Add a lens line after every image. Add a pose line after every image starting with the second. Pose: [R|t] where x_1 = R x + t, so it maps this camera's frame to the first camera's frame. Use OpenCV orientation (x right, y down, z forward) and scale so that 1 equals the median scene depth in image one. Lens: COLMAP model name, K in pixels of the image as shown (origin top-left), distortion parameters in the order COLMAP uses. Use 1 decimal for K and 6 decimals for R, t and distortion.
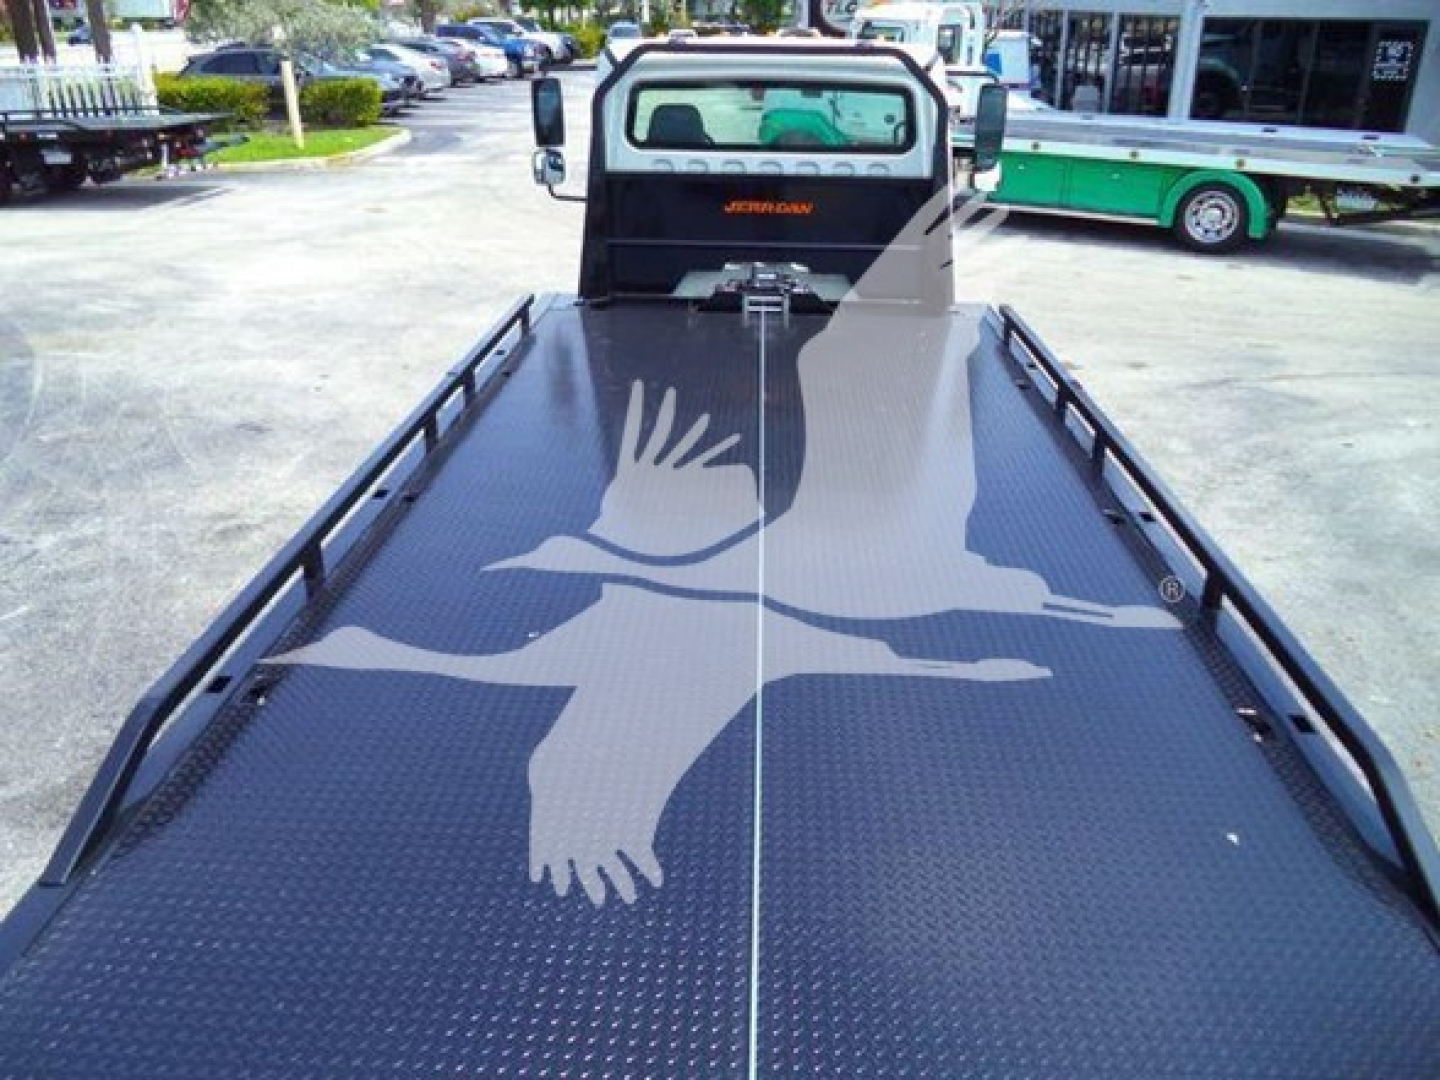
lens RADIAL K [[1154.7, 0, 721.2], [0, 1154.7, 581.0], [0, 0, 1]] dist [-0.047361, 0.038458]
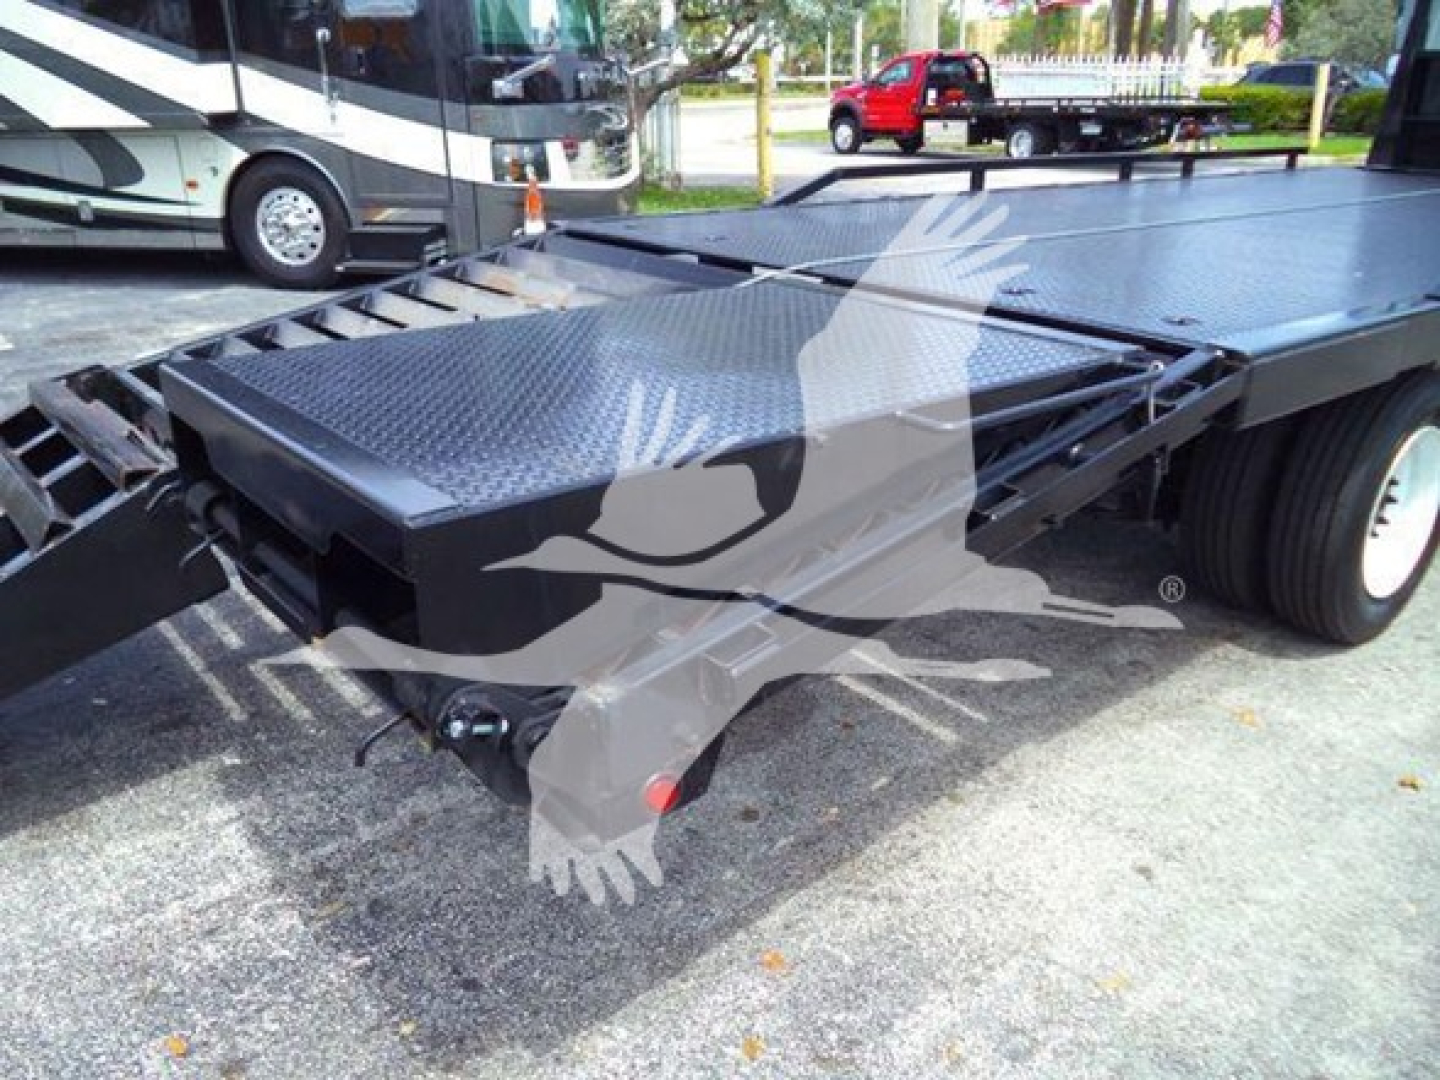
lens RADIAL K [[1154.7, 0, 721.2], [0, 1154.7, 581.0], [0, 0, 1]] dist [-0.047361, 0.038458]
pose [[0.660078, 0.301689, -0.687954, 0.132207], [-0.331749, 0.938737, 0.093359, 0.090945], [0.673973, 0.166604, 0.719725, -0.061622]]
